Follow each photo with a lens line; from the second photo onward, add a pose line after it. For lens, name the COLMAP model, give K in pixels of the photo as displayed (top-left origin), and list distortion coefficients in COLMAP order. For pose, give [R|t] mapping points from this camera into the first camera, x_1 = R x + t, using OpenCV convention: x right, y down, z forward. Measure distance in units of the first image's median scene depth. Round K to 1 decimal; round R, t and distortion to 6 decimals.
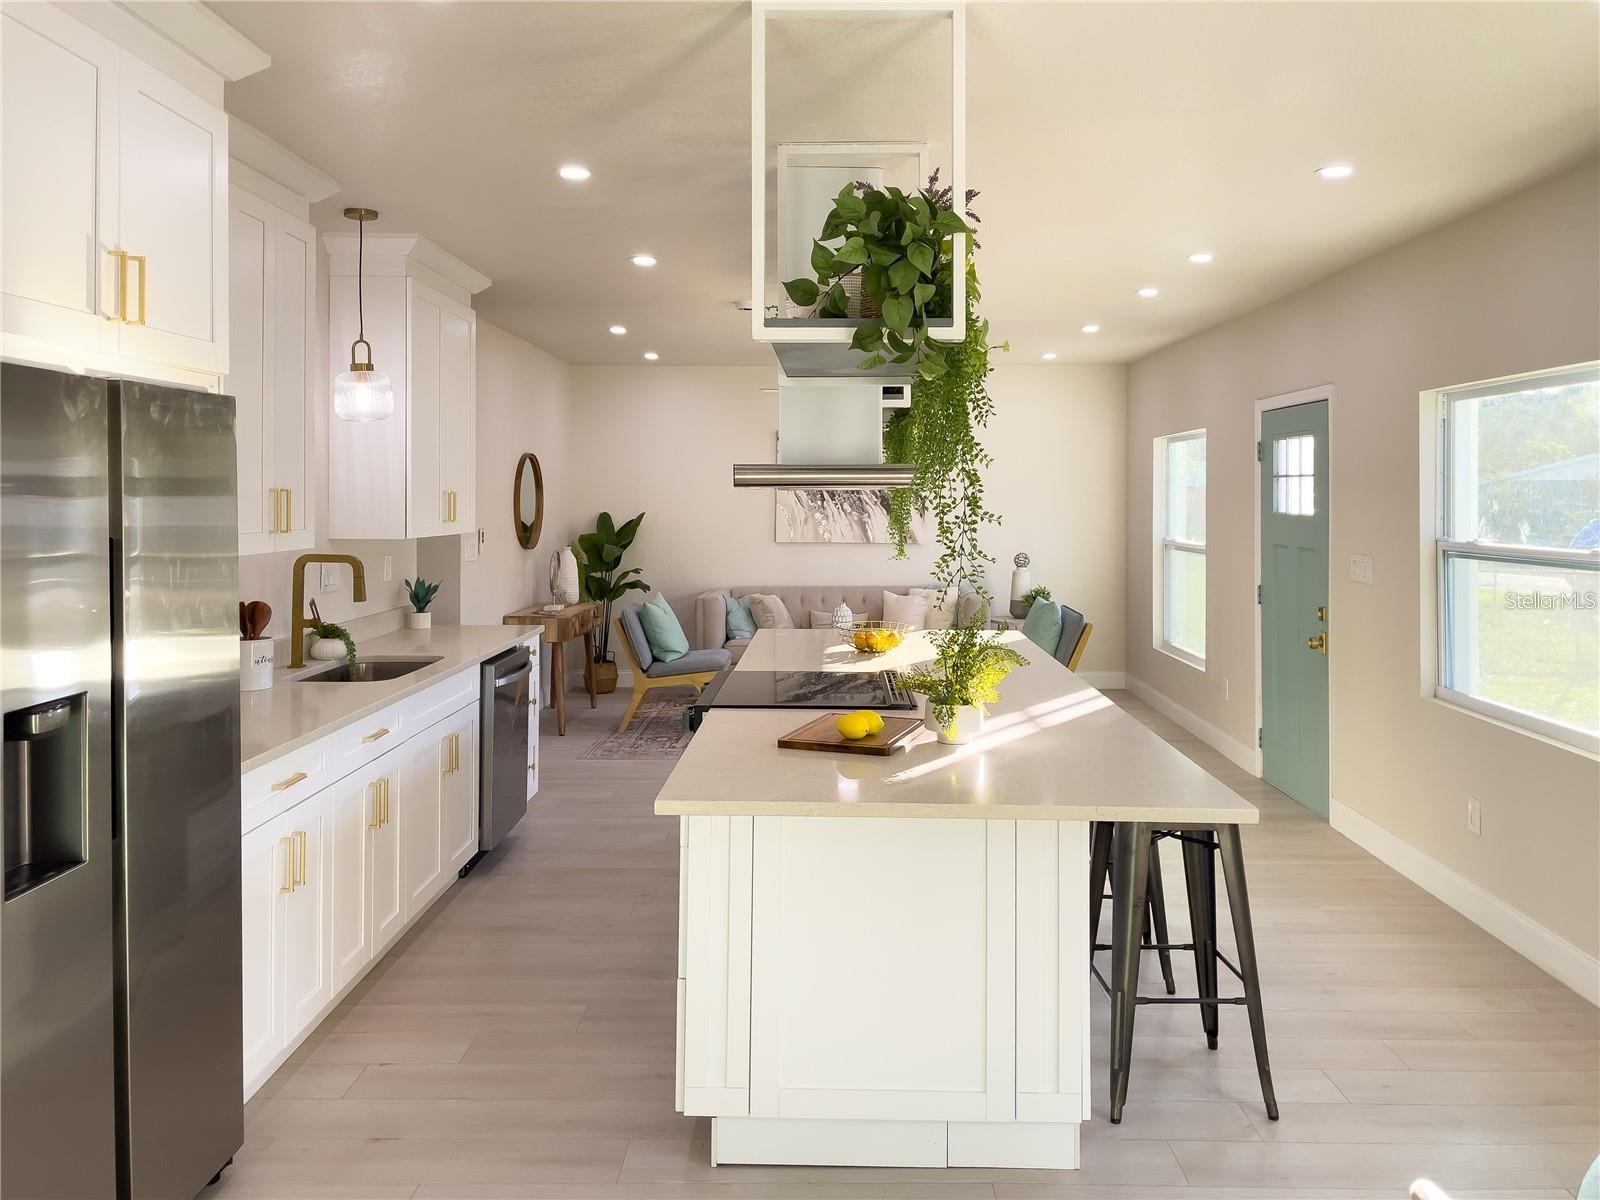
lens RADIAL K [[1255.4, 0, 800.2], [0, 1255.4, 550.5], [0, 0, 1]] dist [0.056344, -0.063484]
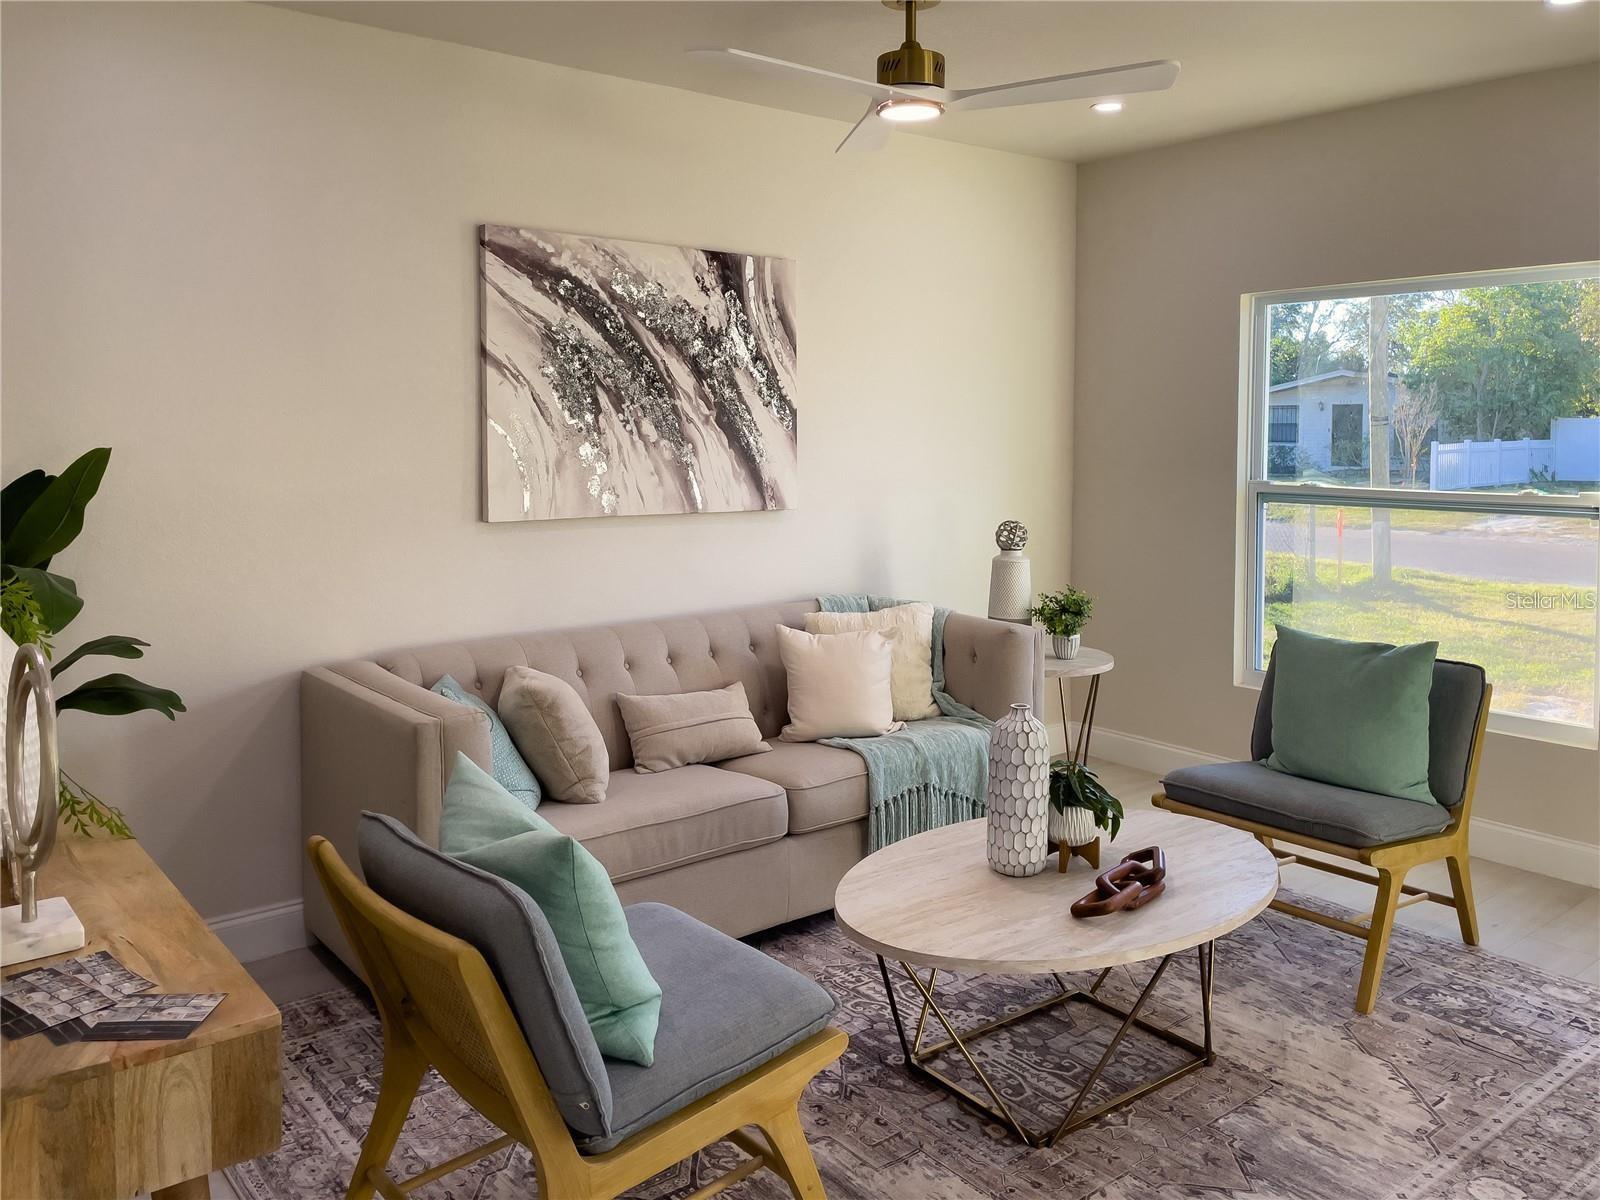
lens RADIAL K [[1255.4, 0, 800.2], [0, 1255.4, 550.5], [0, 0, 1]] dist [0.056344, -0.063484]
pose [[0.768039, -0.063407, 0.637256, -0.189610], [0.030023, 0.997557, 0.063072, -0.019335], [-0.639699, -0.029309, 0.768067, 0.650709]]
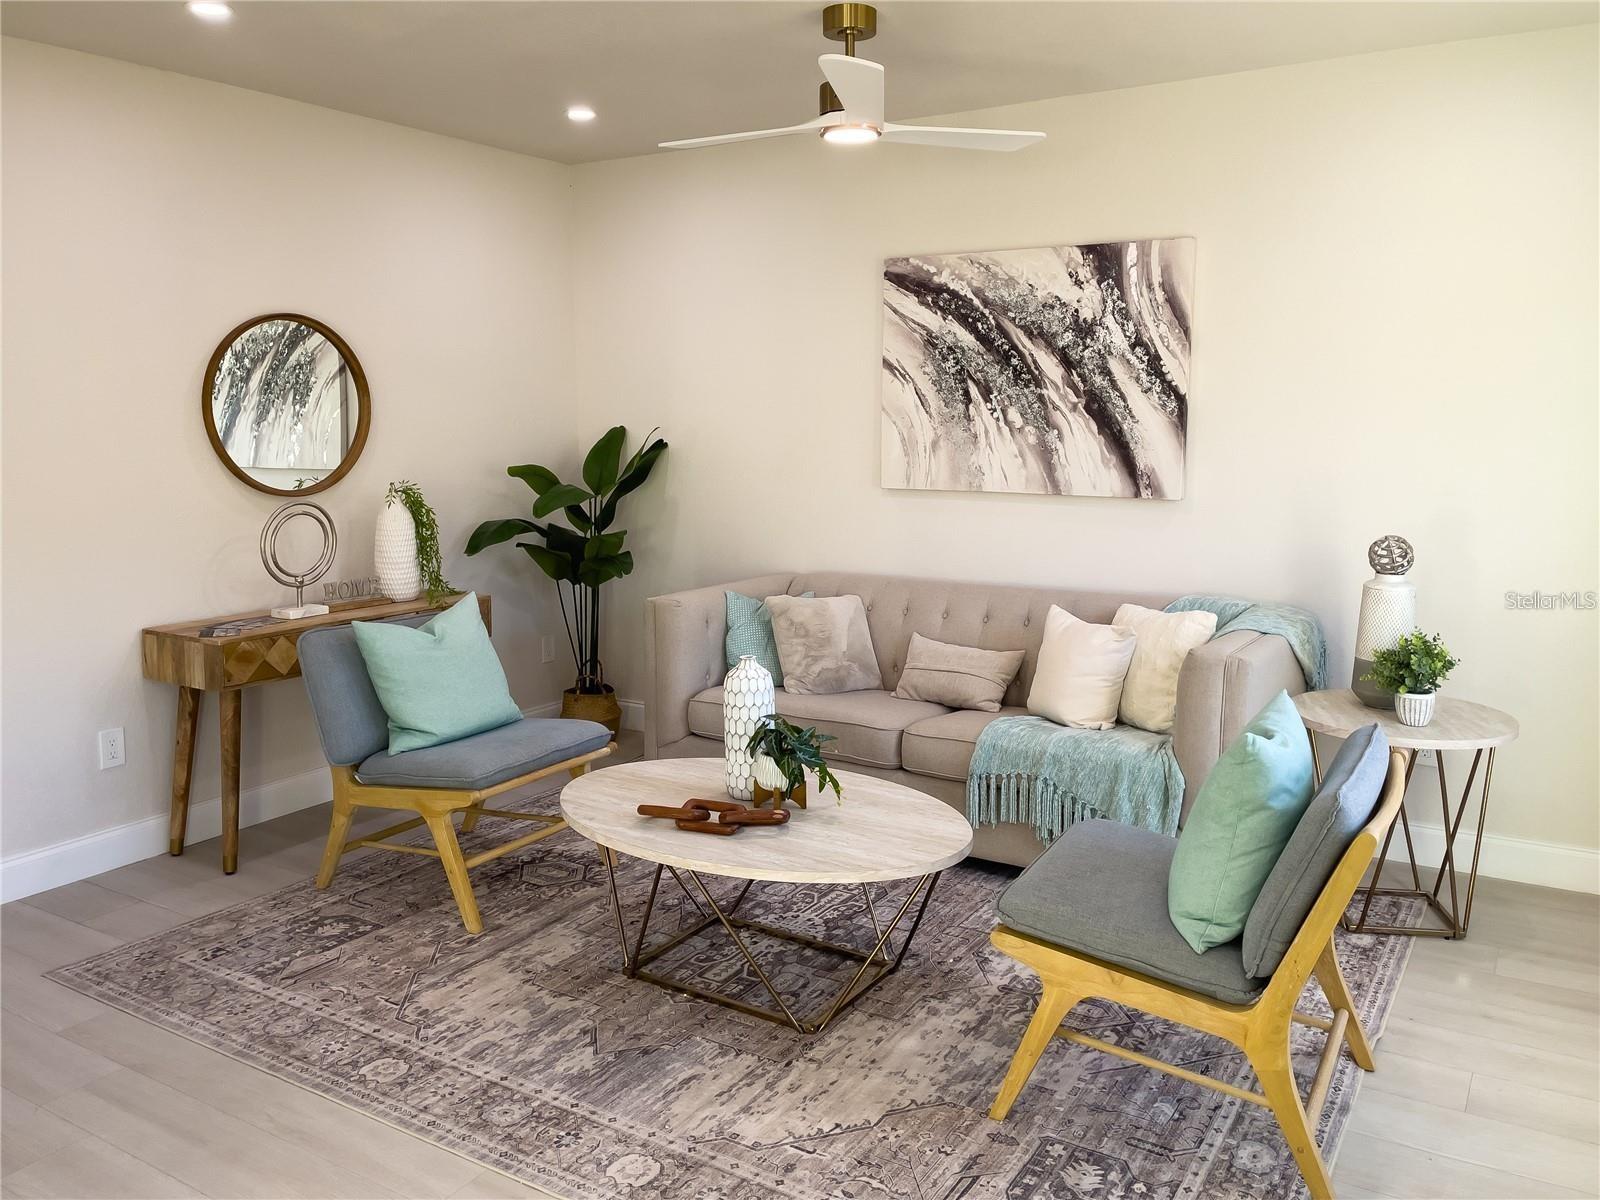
lens RADIAL K [[1209.1, 0, 800.0], [0, 1209.1, 600.0], [0, 0, 1]] dist [0.007666, -0.000208]
pose [[0.861758, 0.072193, -0.502156, 0.197961], [-0.016653, 0.993315, 0.114226, -0.016855], [0.507046, -0.090073, 0.857200, 0.570732]]
